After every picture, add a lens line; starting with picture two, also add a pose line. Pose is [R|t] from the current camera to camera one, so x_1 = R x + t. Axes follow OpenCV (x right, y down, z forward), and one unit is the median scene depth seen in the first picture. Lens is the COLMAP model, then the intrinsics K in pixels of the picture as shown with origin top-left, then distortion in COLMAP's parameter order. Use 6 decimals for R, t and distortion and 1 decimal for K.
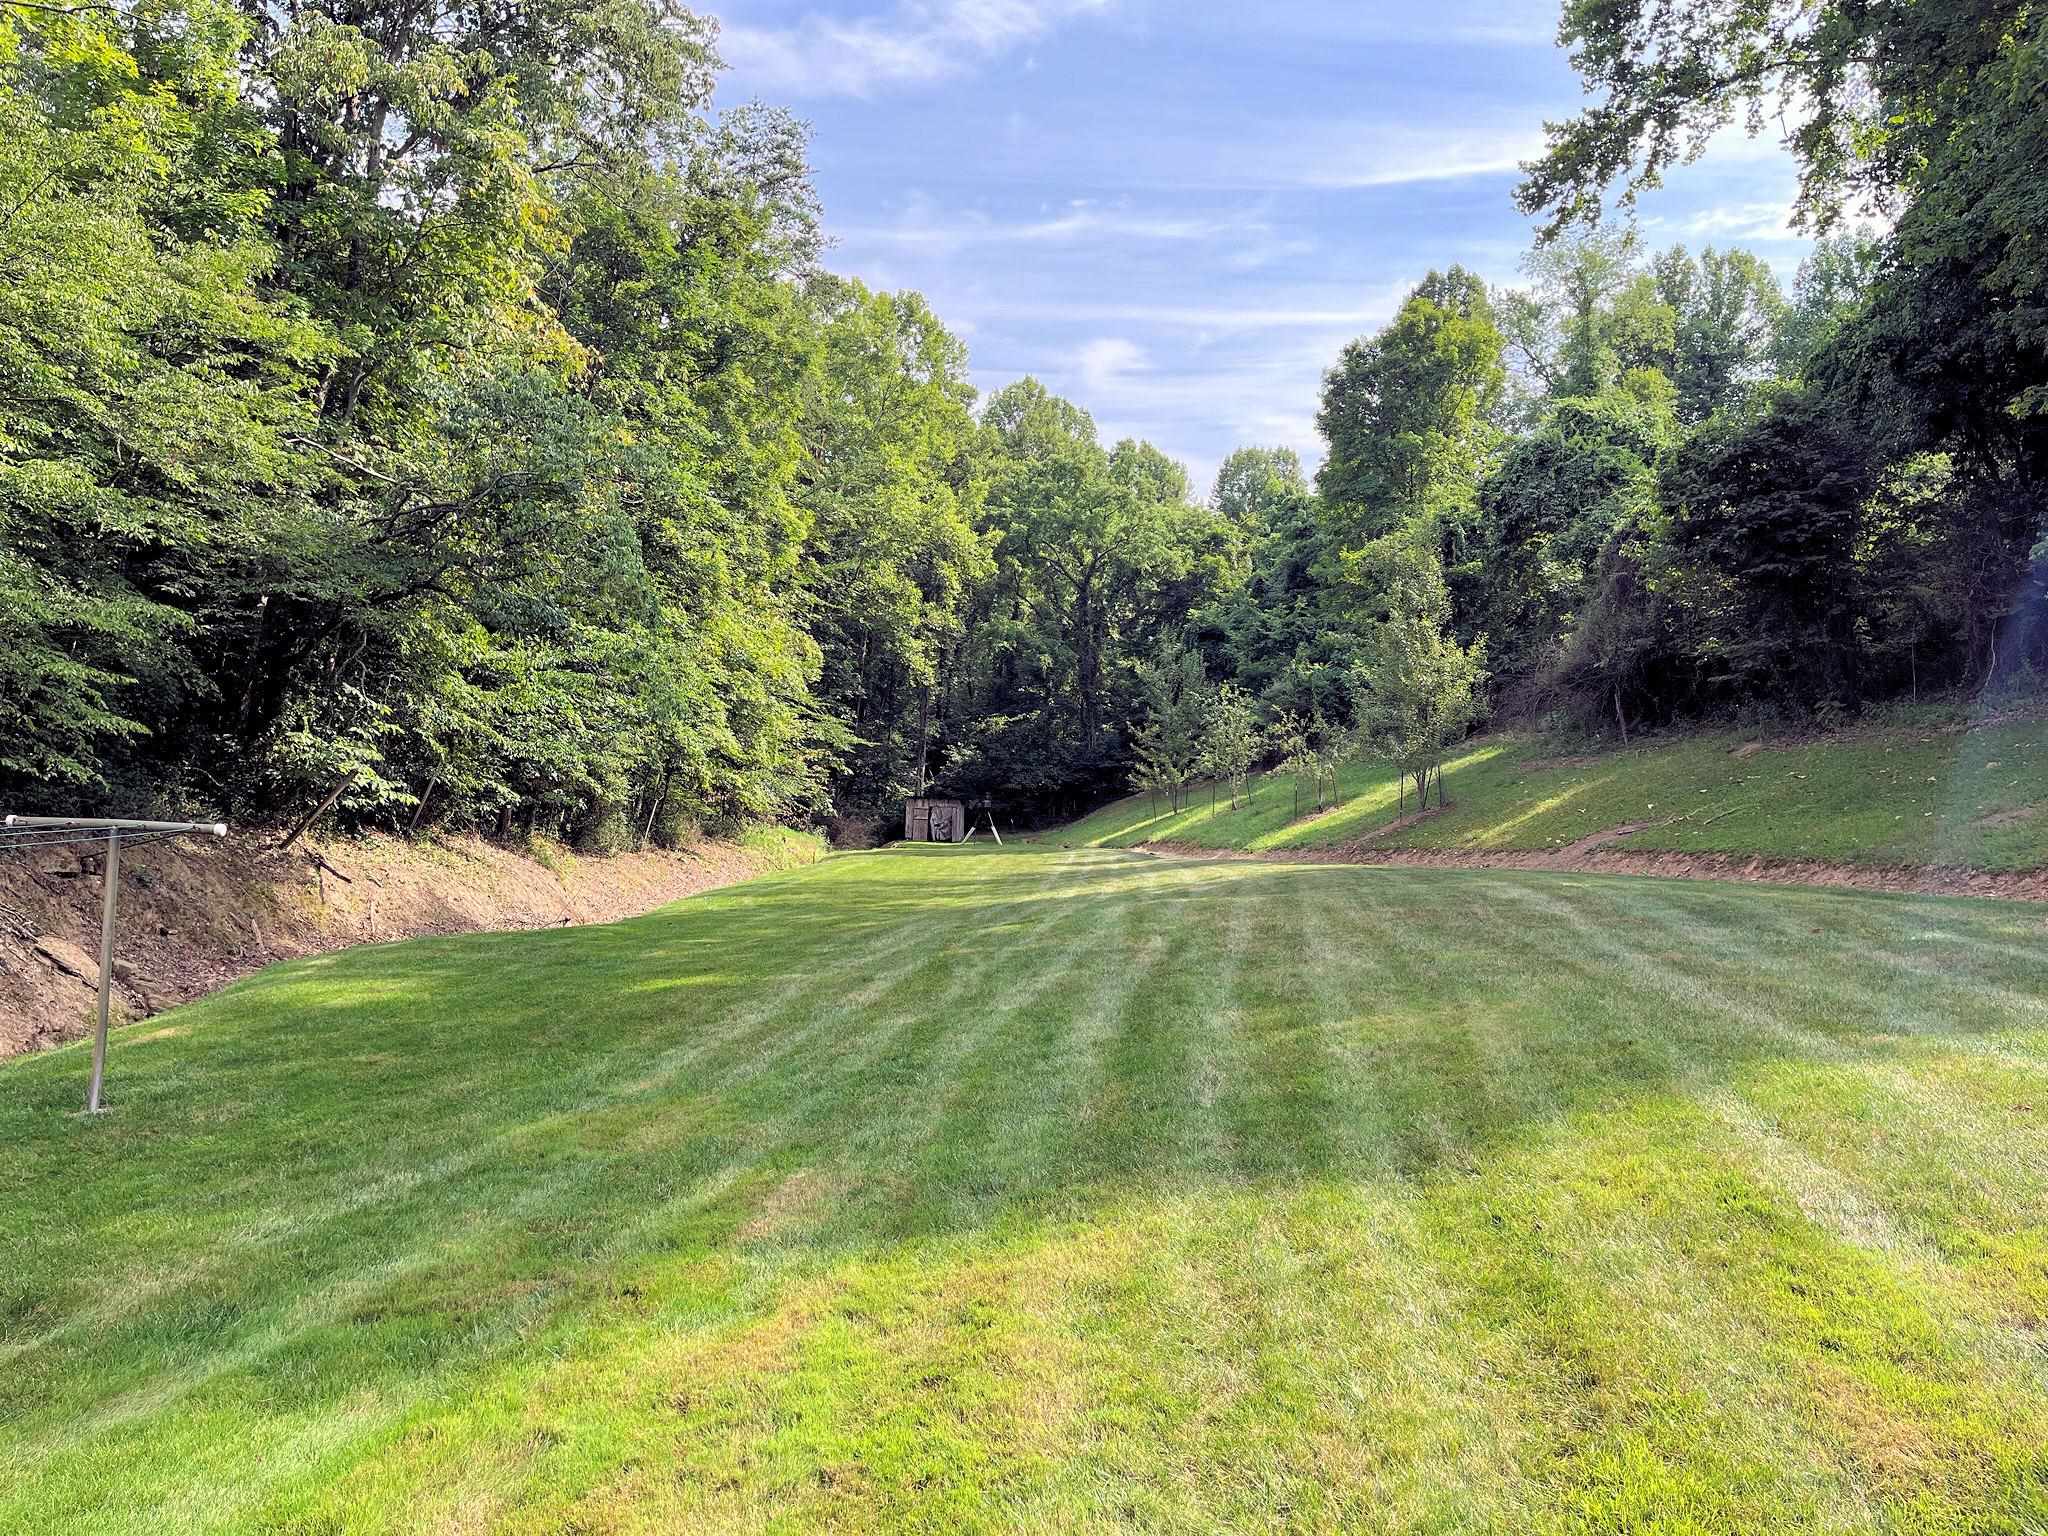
lens RADIAL K [[1529.6, 0, 1023.8], [0, 1529.6, 761.3], [0, 0, 1]] dist [0.050150, -0.085484]
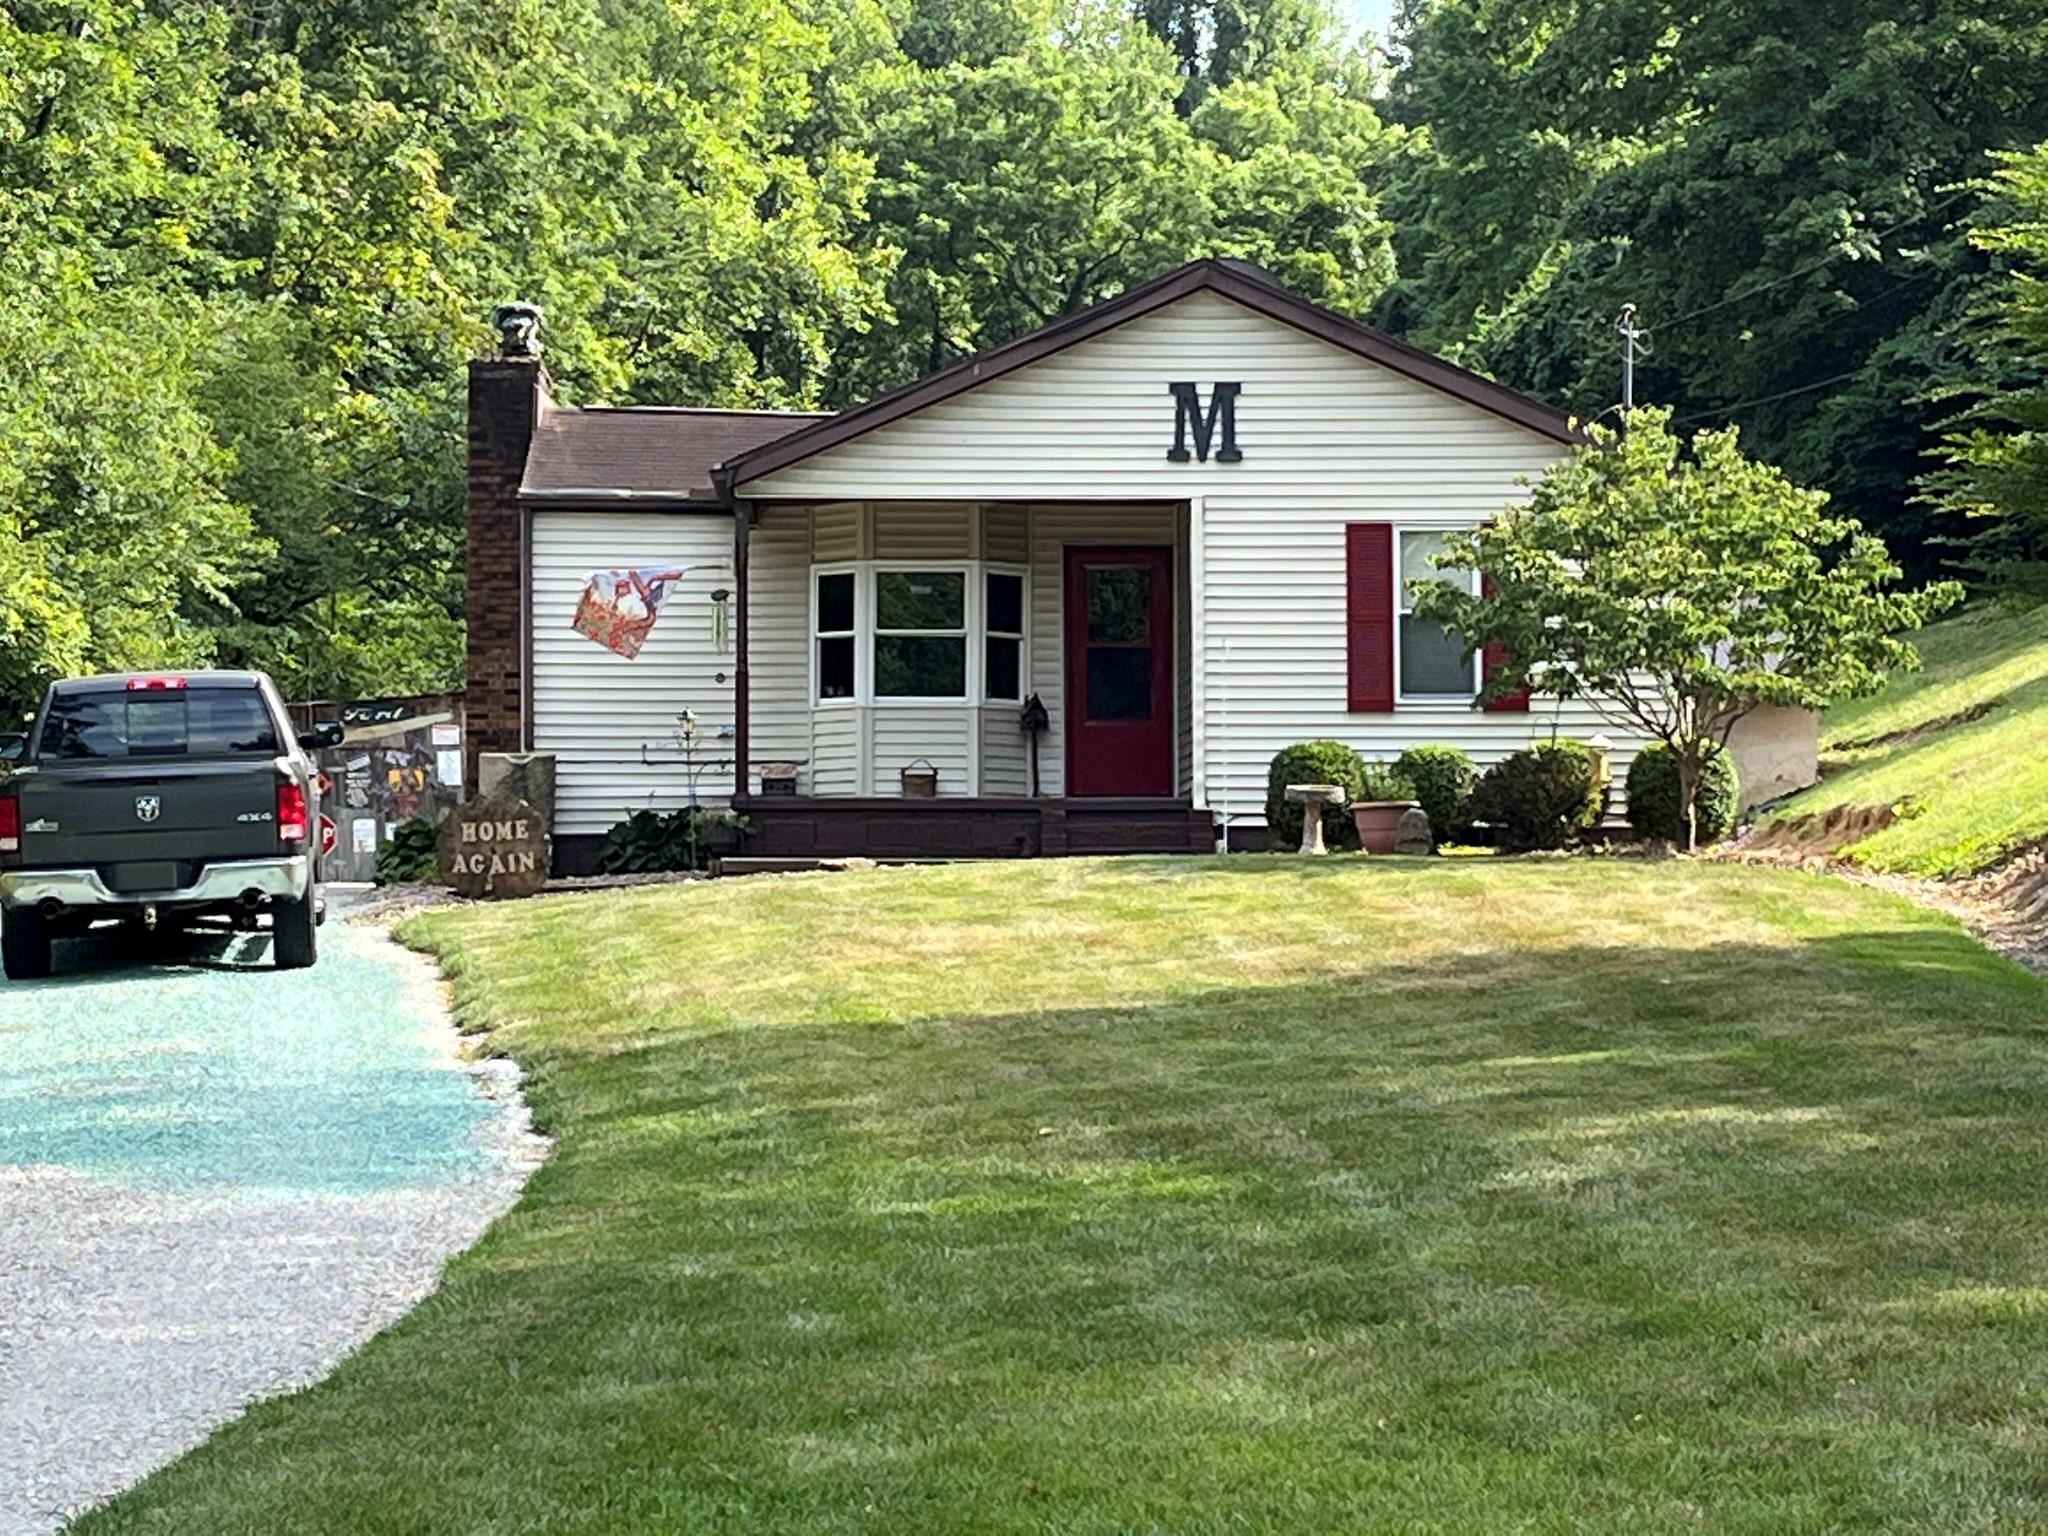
lens RADIAL K [[5303.7, 0, 1035.1], [0, 5303.7, 759.0], [0, 0, 1]] dist [0.064752, 0.000000]
pose [[0.999677, -0.025412, -0.000486, 0.027968], [0.025414, 0.999056, 0.035229, -0.030090], [-0.000410, -0.035230, 0.999379, -0.842605]]
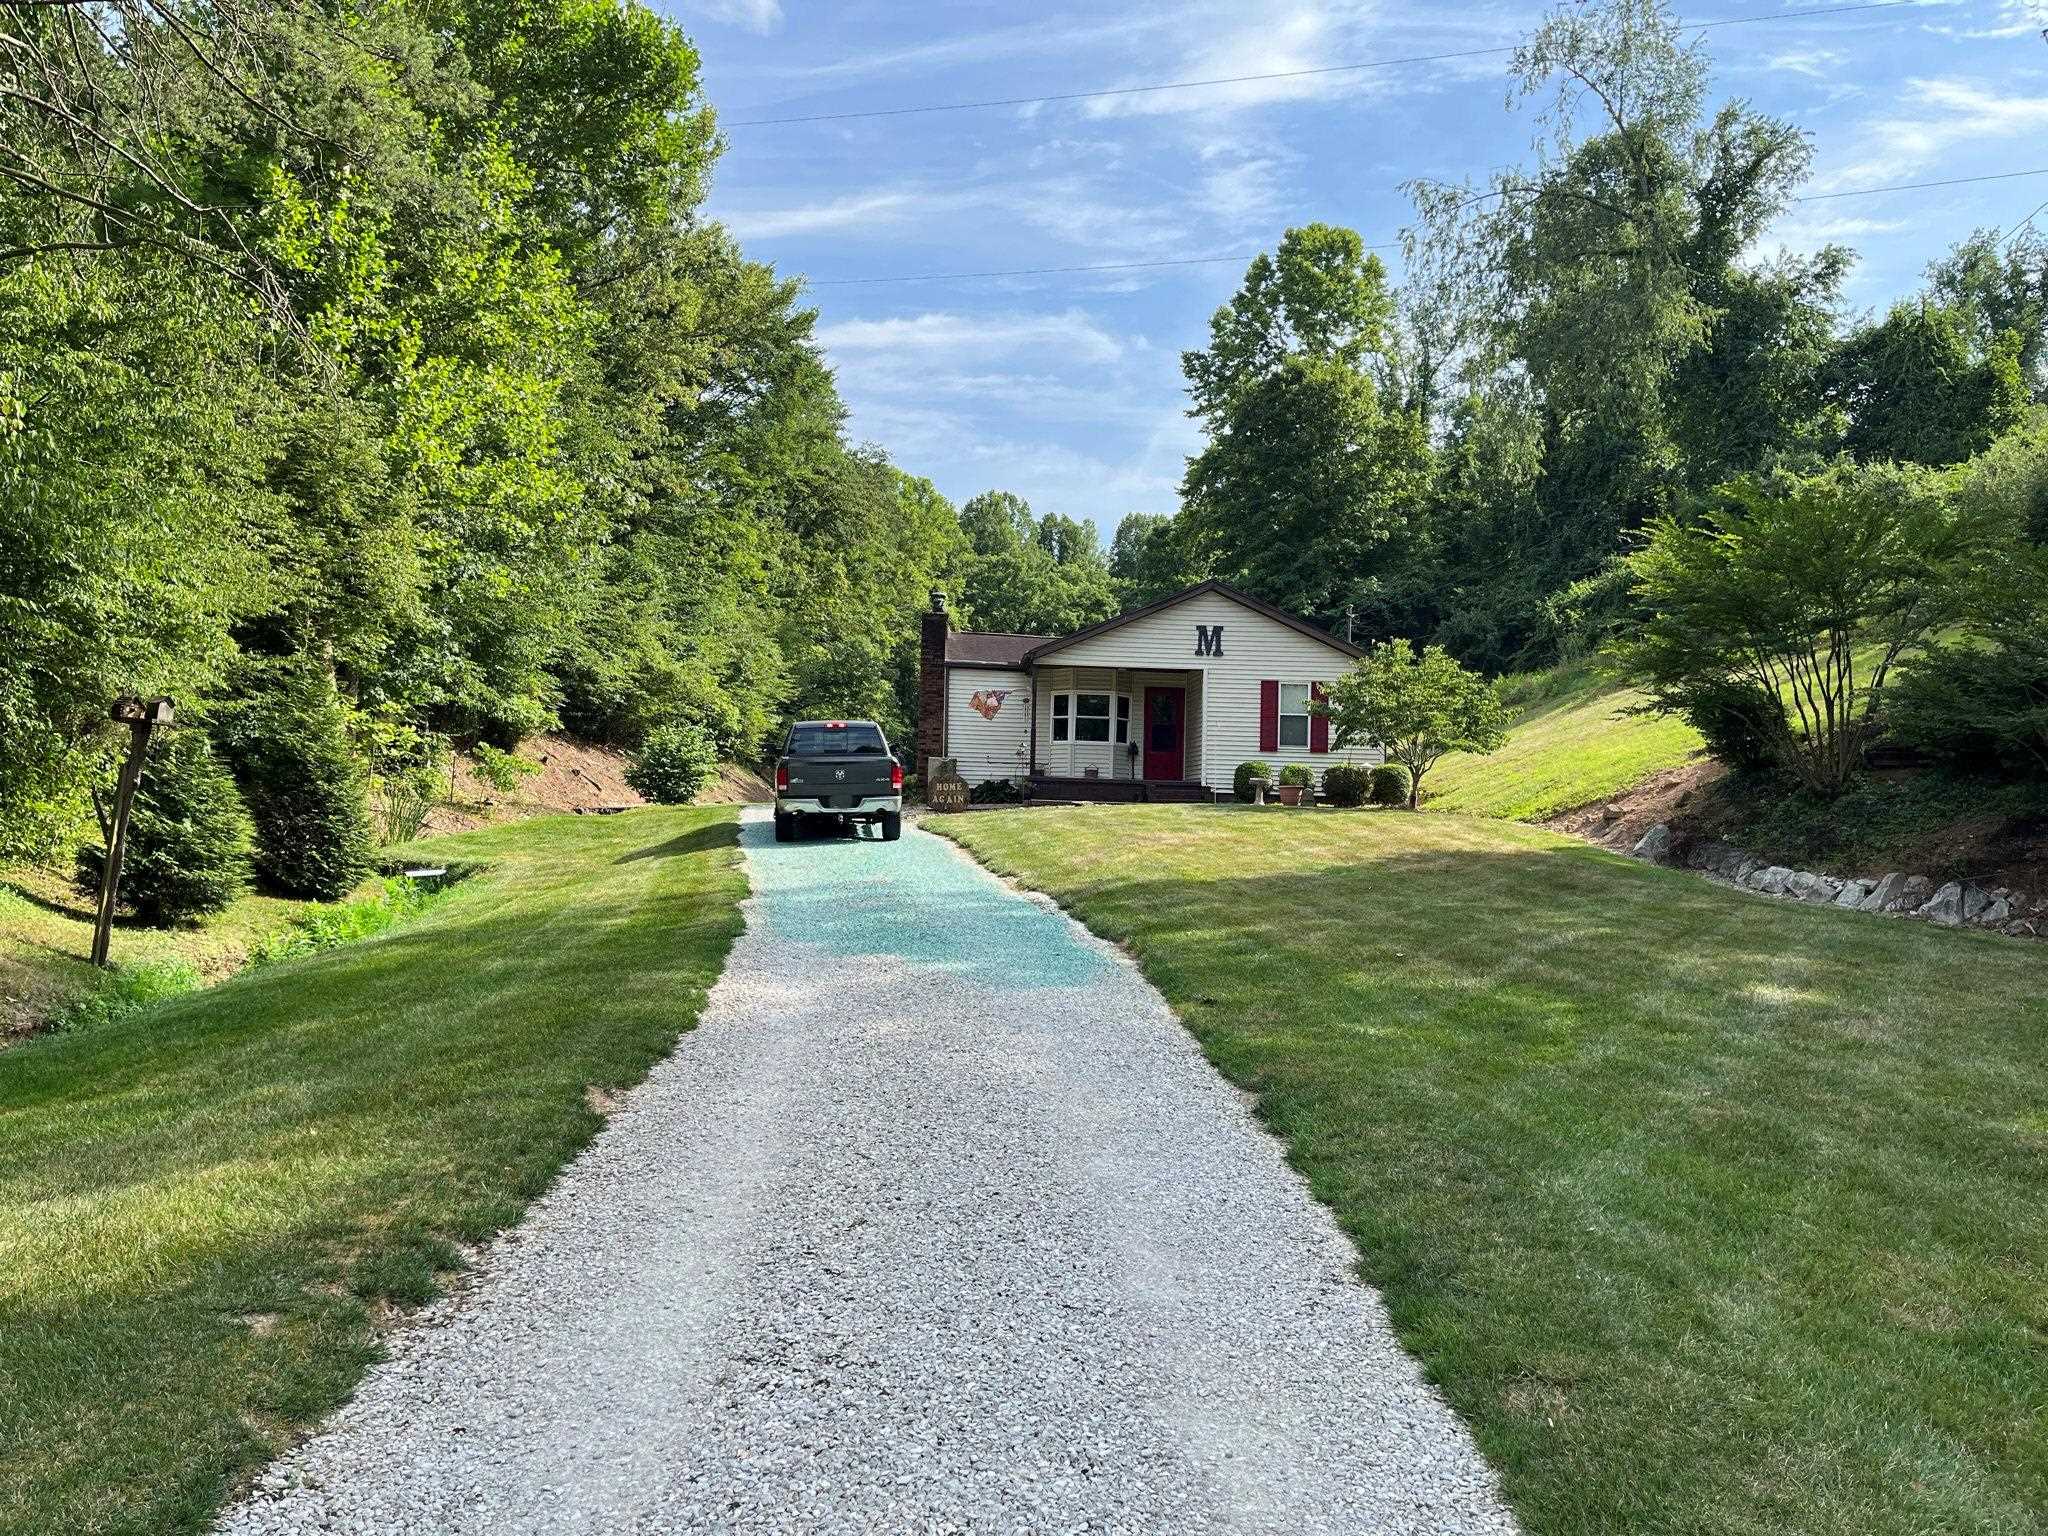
lens RADIAL K [[1529.6, 0, 1012.4], [0, 1529.6, 755.5], [0, 0, 1]] dist [0.050150, -0.085484]
pose [[0.999689, 0.004156, 0.024571, -0.010503], [-0.004853, 0.999585, 0.028408, -0.026061], [-0.024442, -0.028519, 0.999294, -0.735924]]
